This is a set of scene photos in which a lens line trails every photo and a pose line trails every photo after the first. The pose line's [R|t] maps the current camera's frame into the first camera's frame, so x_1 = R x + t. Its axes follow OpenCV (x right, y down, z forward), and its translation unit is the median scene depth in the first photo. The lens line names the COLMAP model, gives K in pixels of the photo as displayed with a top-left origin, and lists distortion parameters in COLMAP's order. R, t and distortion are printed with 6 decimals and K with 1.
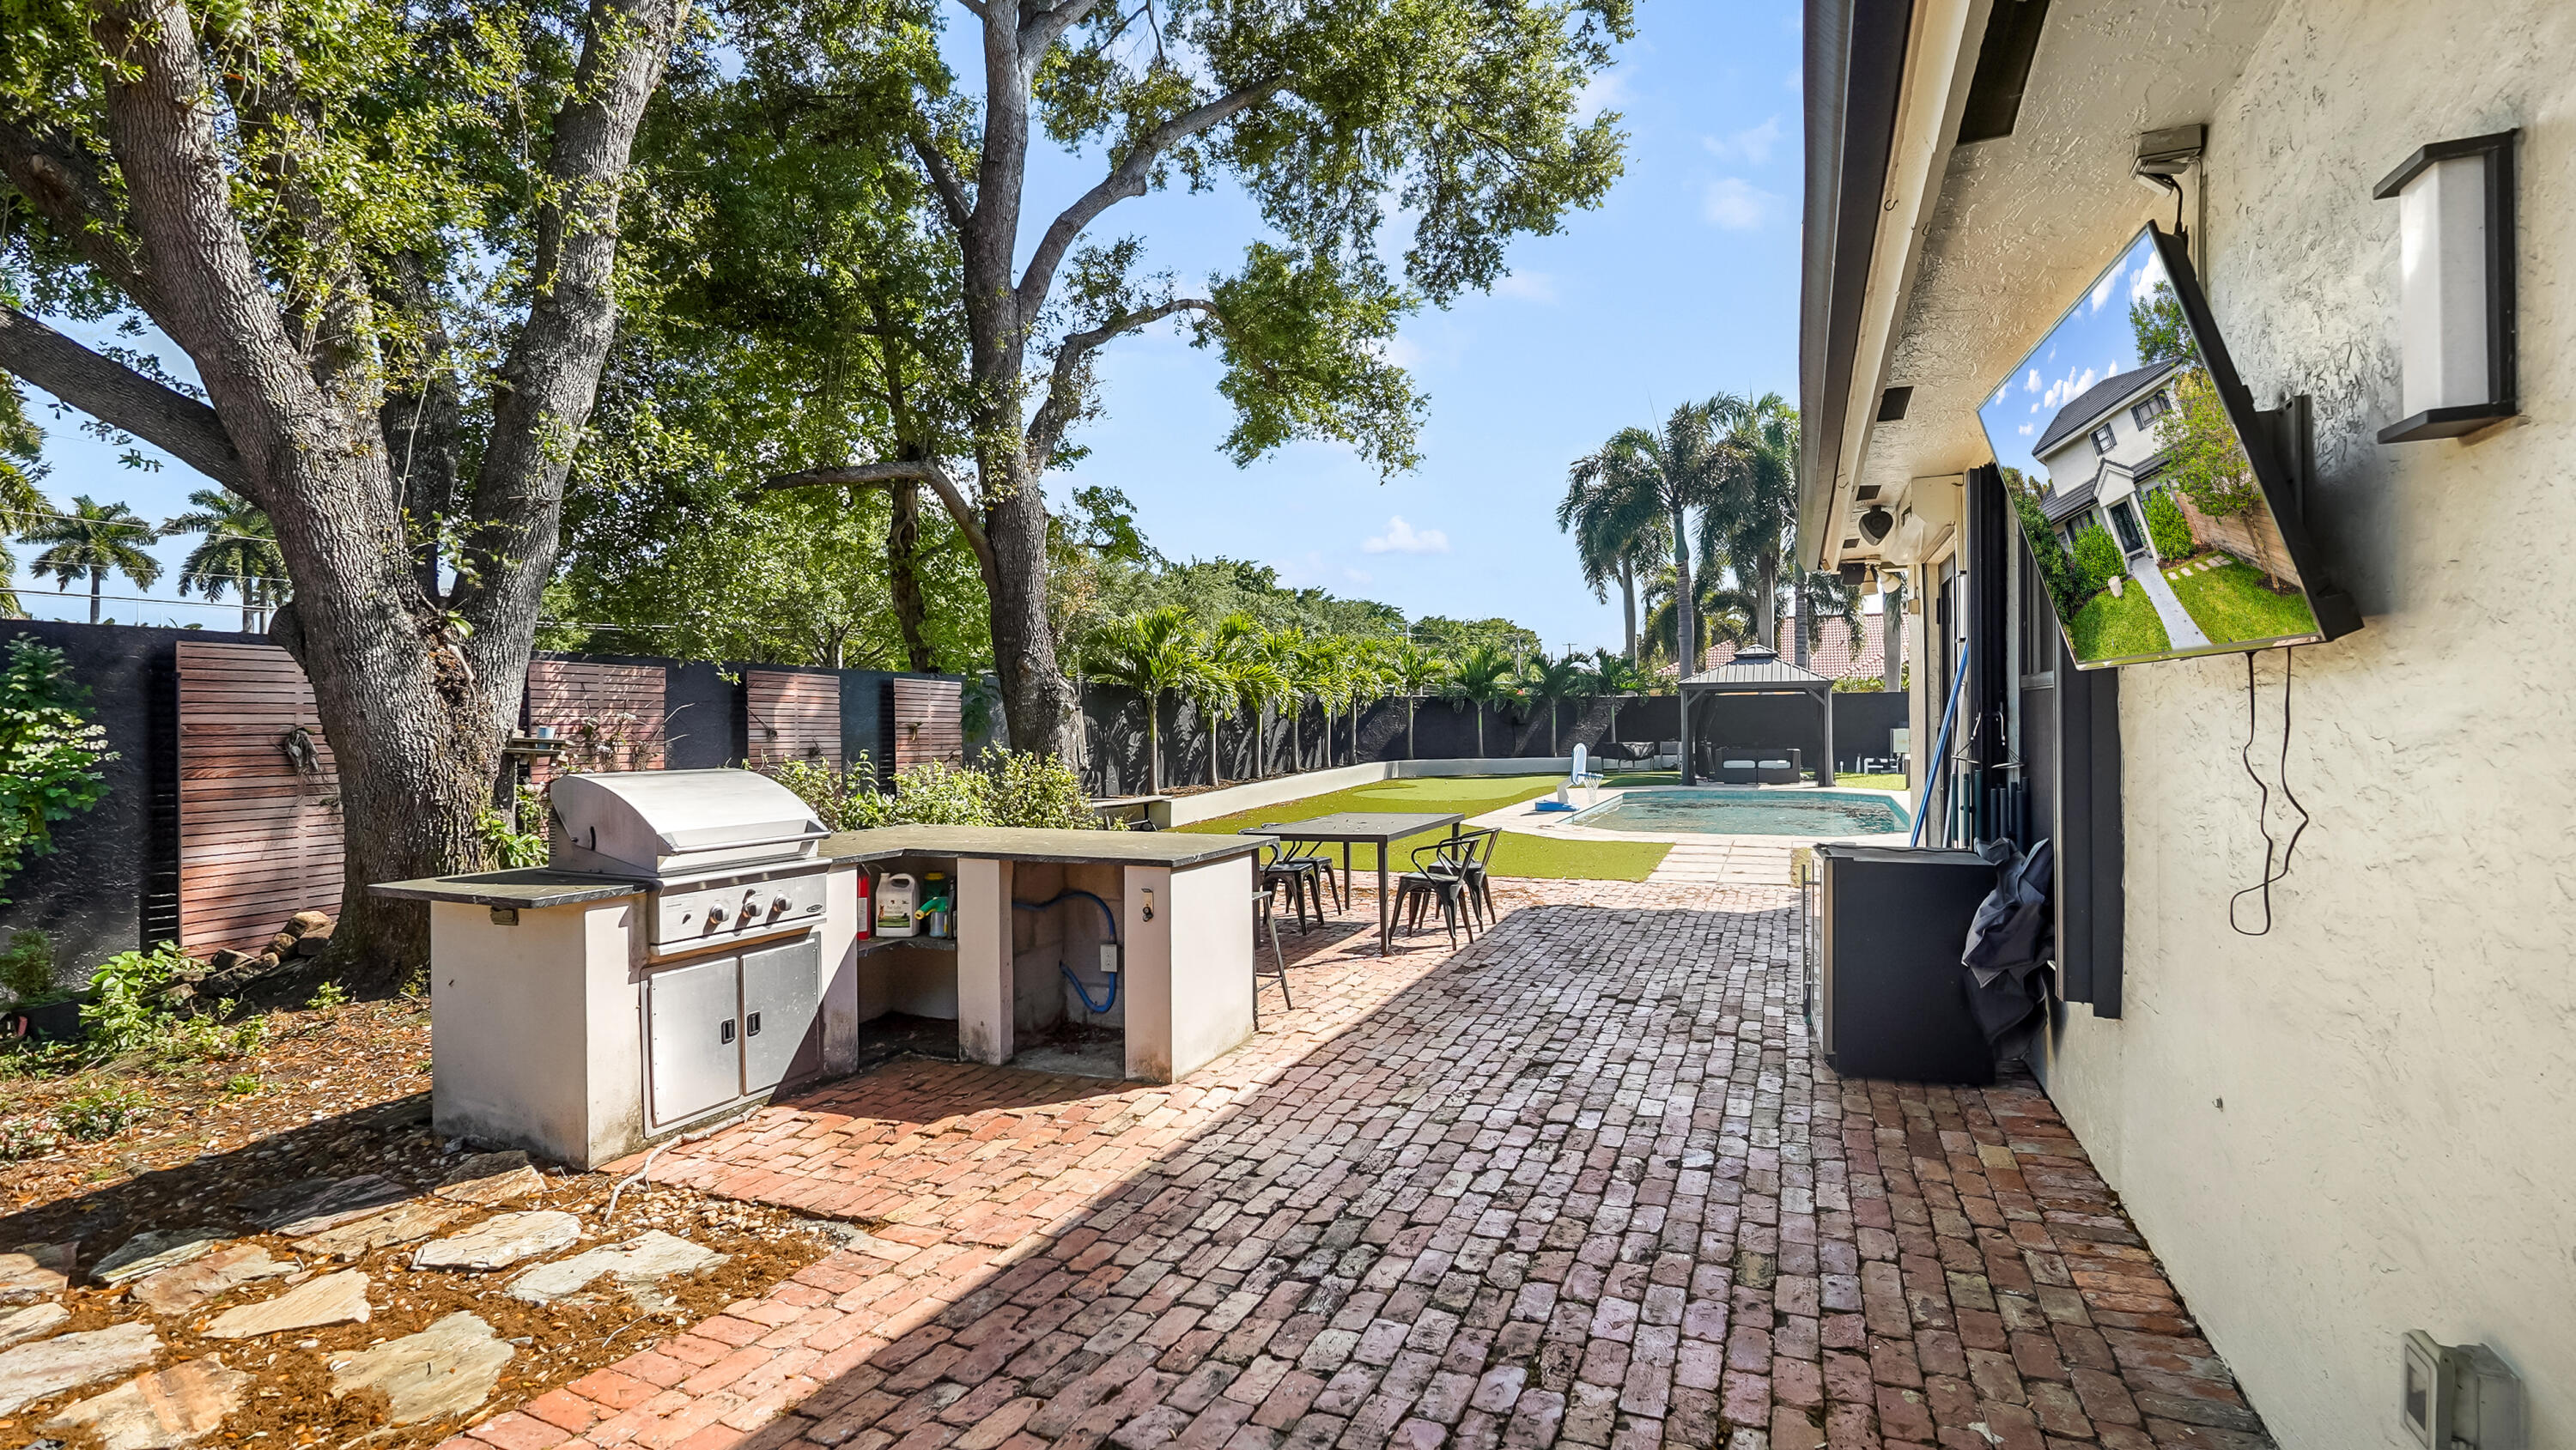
lens RADIAL K [[1205.4, 0, 1312.2], [0, 1205.4, 722.9], [0, 0, 1]] dist [-0.017276, 0.004472]
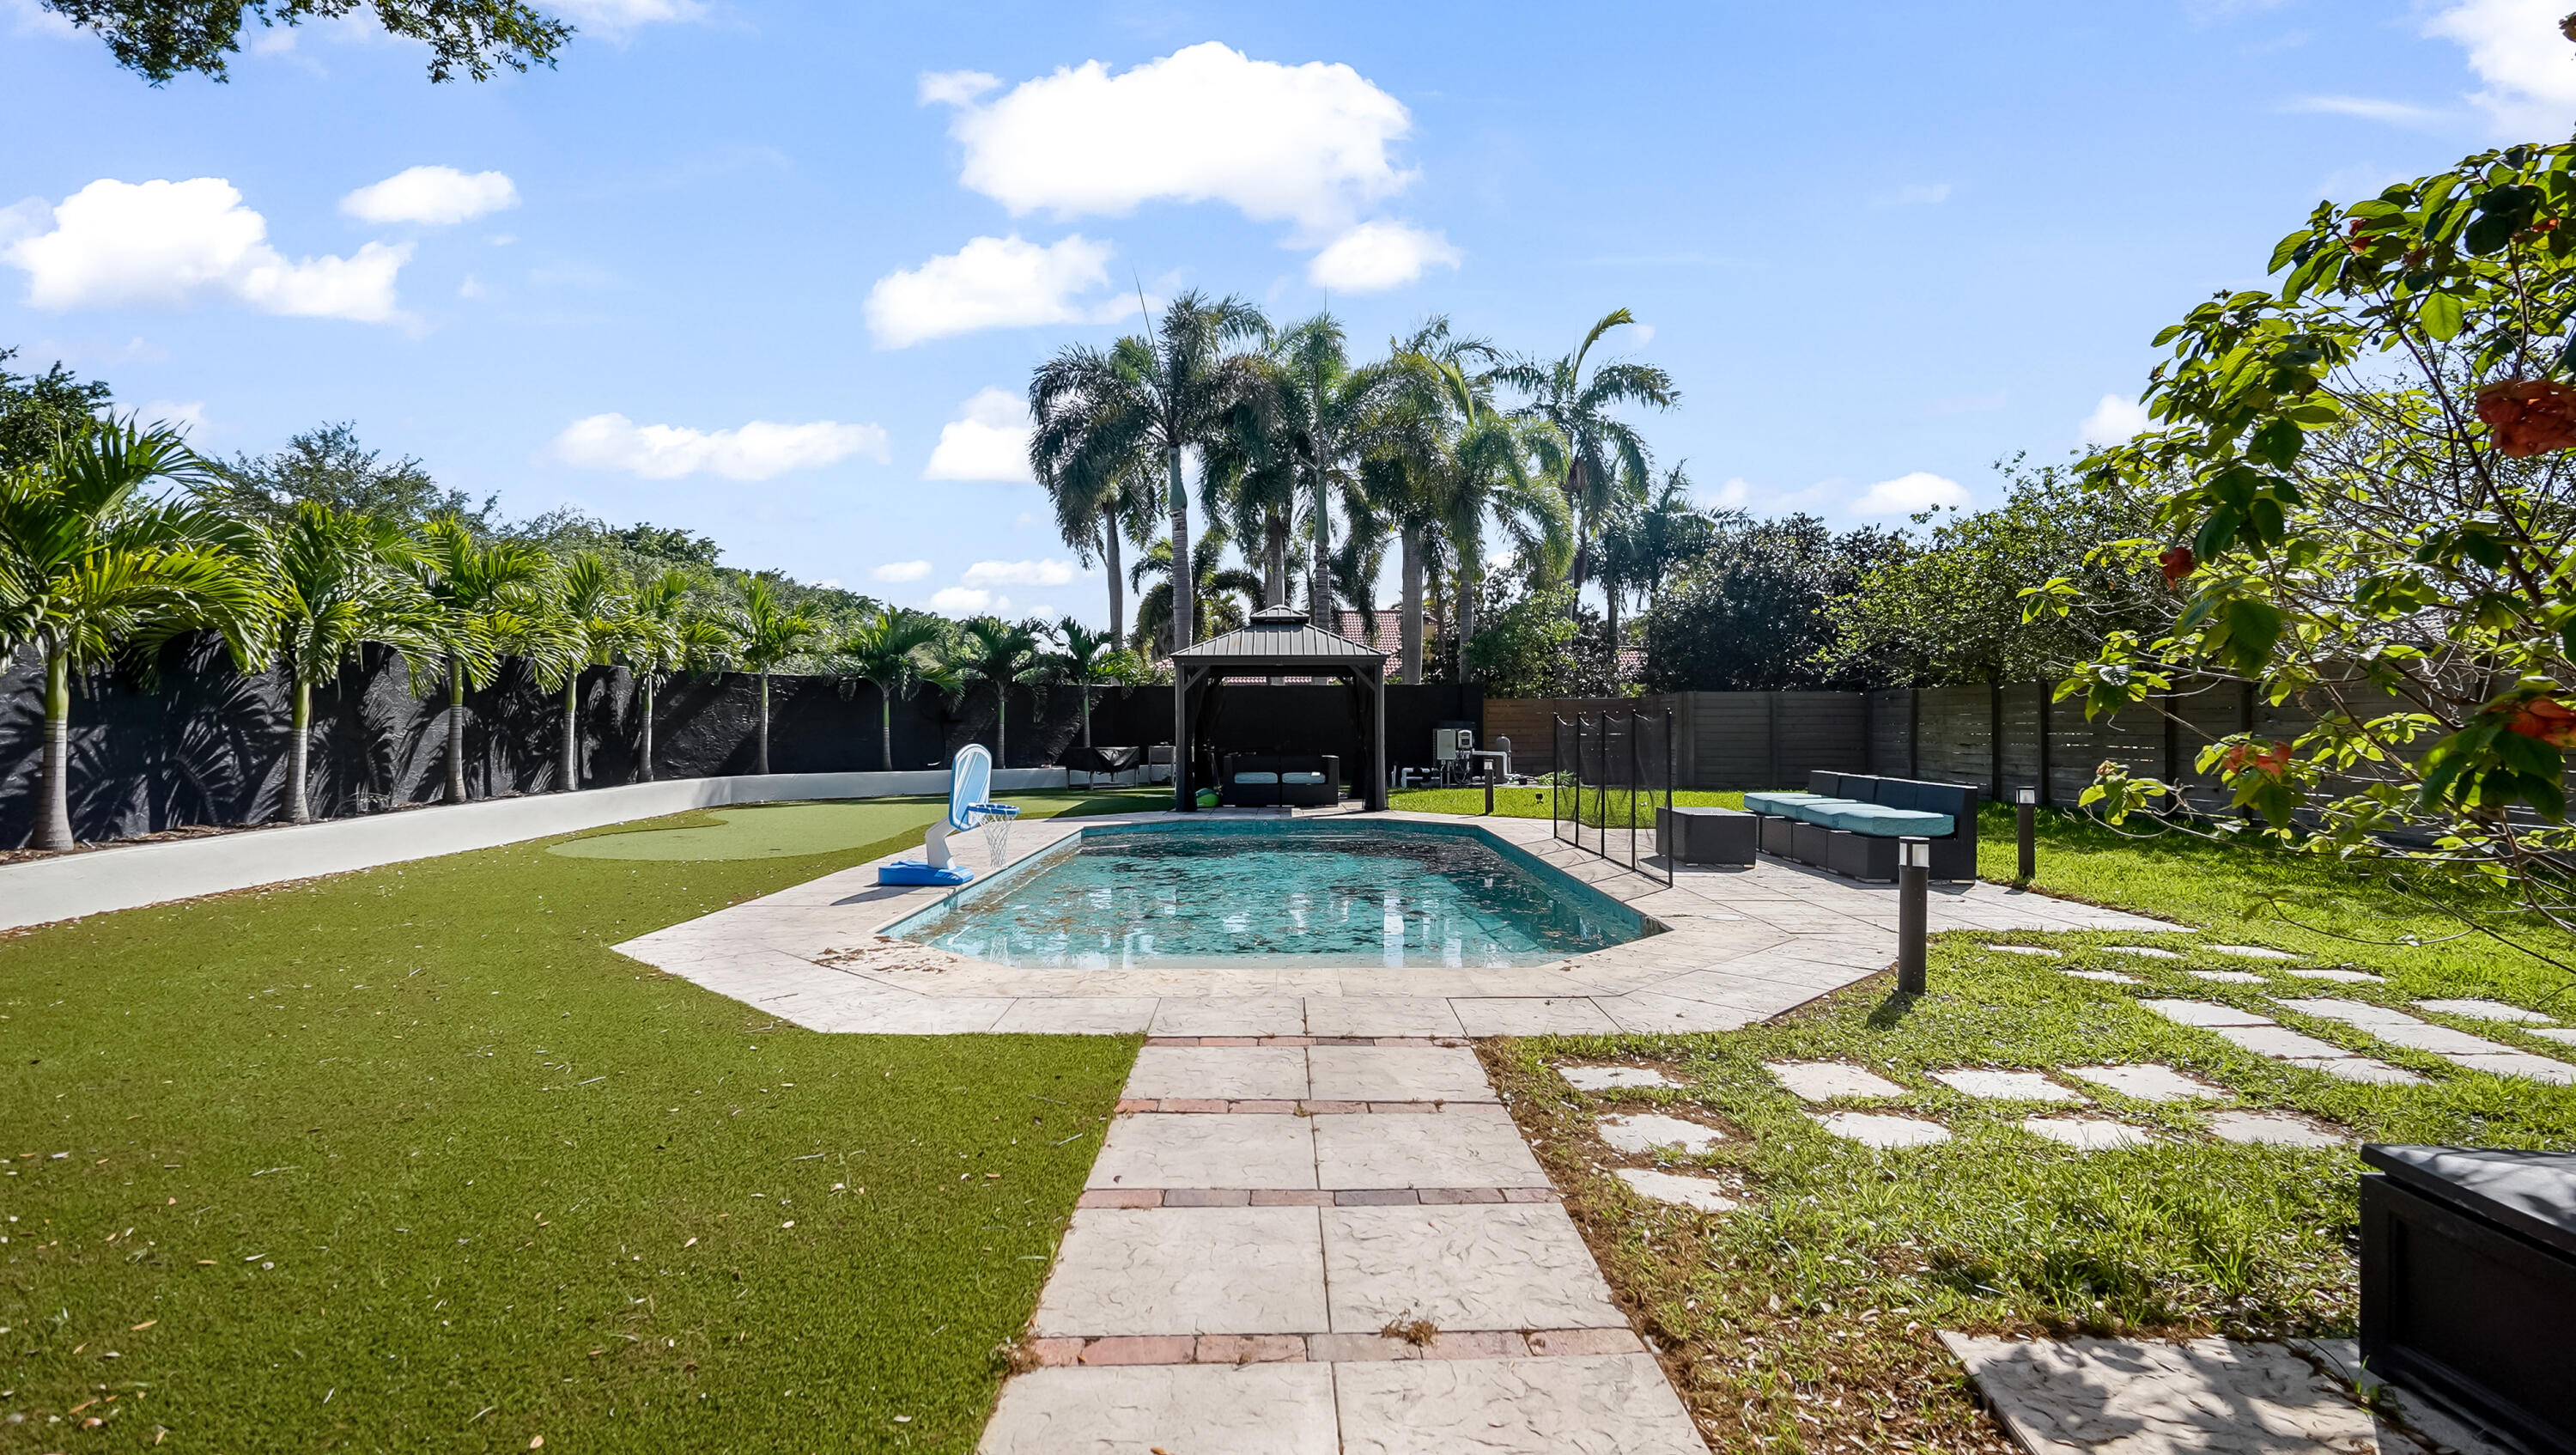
lens RADIAL K [[1218.1, 0, 1305.2], [0, 1218.1, 719.9], [0, 0, 1]] dist [-0.020648, 0.005215]
pose [[0.919883, 0.009682, 0.392072, 0.109867], [-0.006438, 0.999933, -0.009588, 0.007771], [-0.392139, 0.006296, 0.919884, 0.355634]]
